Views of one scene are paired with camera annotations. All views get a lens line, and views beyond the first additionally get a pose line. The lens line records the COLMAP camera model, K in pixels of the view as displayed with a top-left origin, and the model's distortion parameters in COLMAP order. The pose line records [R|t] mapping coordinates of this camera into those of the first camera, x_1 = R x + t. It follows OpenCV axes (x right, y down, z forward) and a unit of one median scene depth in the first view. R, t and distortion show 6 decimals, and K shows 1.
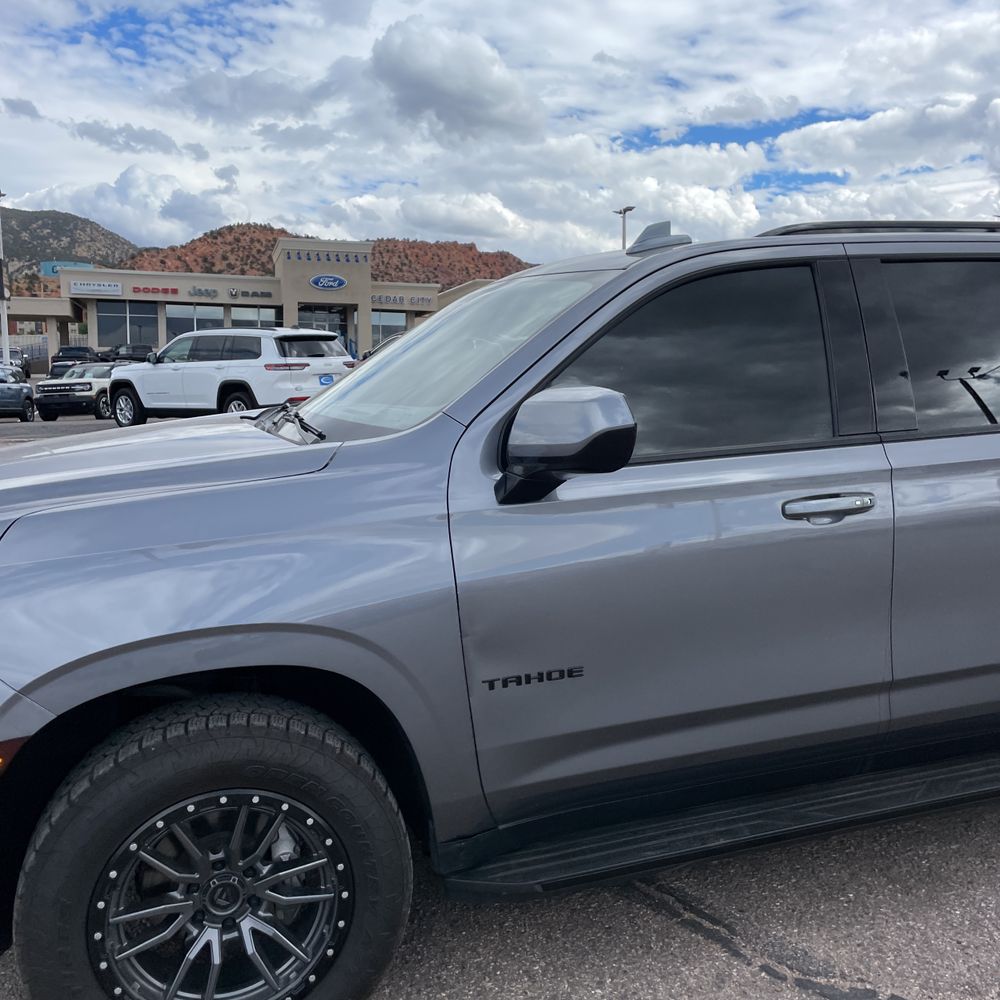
lens RADIAL K [[1008.2, 0, 511.8], [0, 1008.2, 486.8], [0, 0, 1]] dist [0.026553, 0.000000]
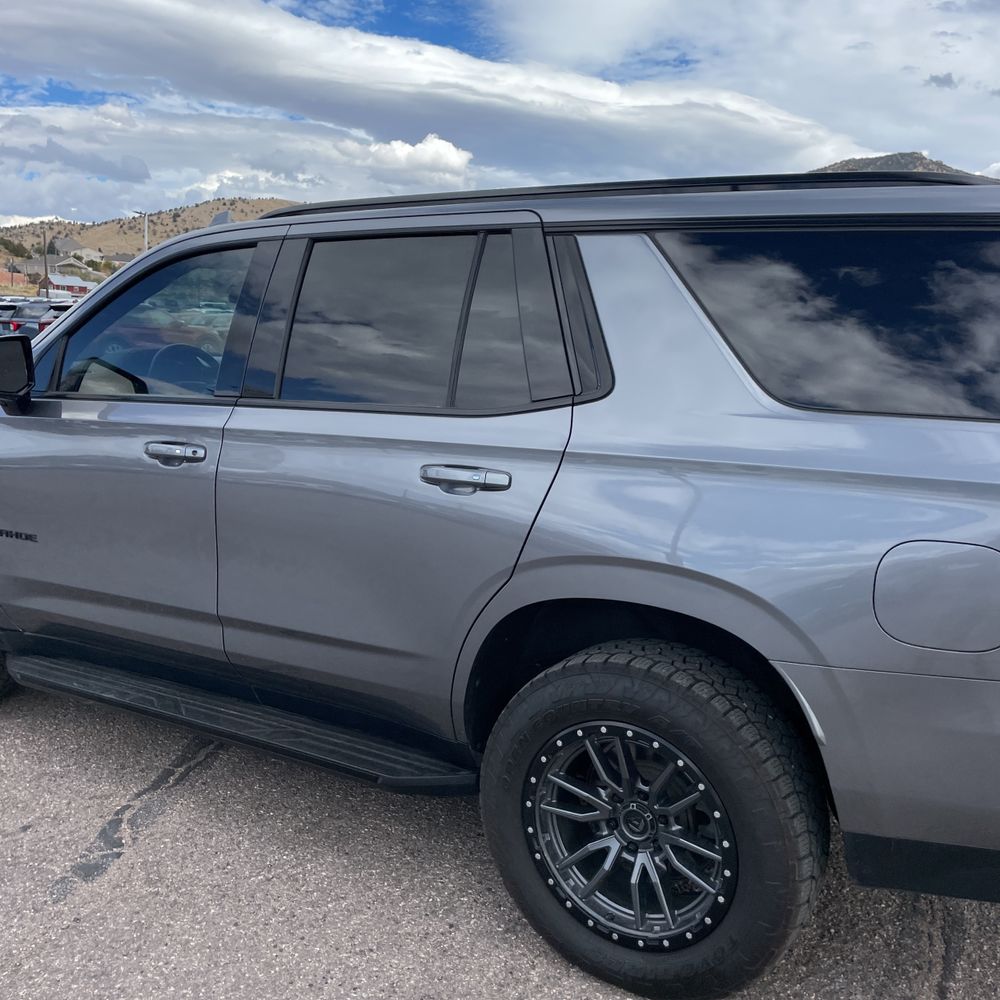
lens RADIAL K [[1008.2, 0, 510.8], [0, 1008.2, 491.0], [0, 0, 1]] dist [0.026553, 0.000000]
pose [[0.642612, 0.145340, -0.752280, 0.976416], [-0.130315, 0.988271, 0.079616, -0.053860], [0.755028, 0.046871, 0.654015, 0.344222]]
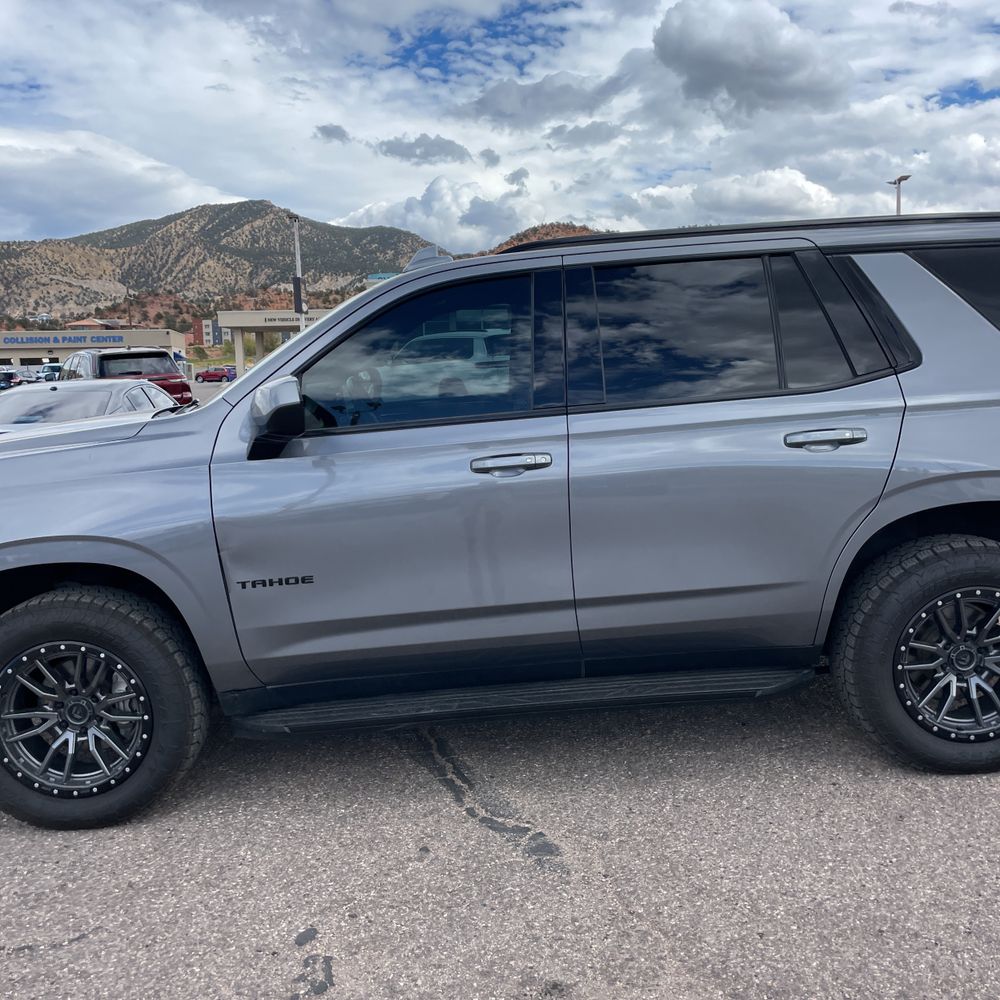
lens RADIAL K [[1008.2, 0, 502.8], [0, 1008.2, 499.9], [0, 0, 1]] dist [0.026553, 0.000000]
pose [[0.954784, 0.002392, -0.297291, 0.459519], [0.003780, 0.999789, 0.020182, 0.027270], [0.297277, -0.020393, 0.954574, -0.164911]]
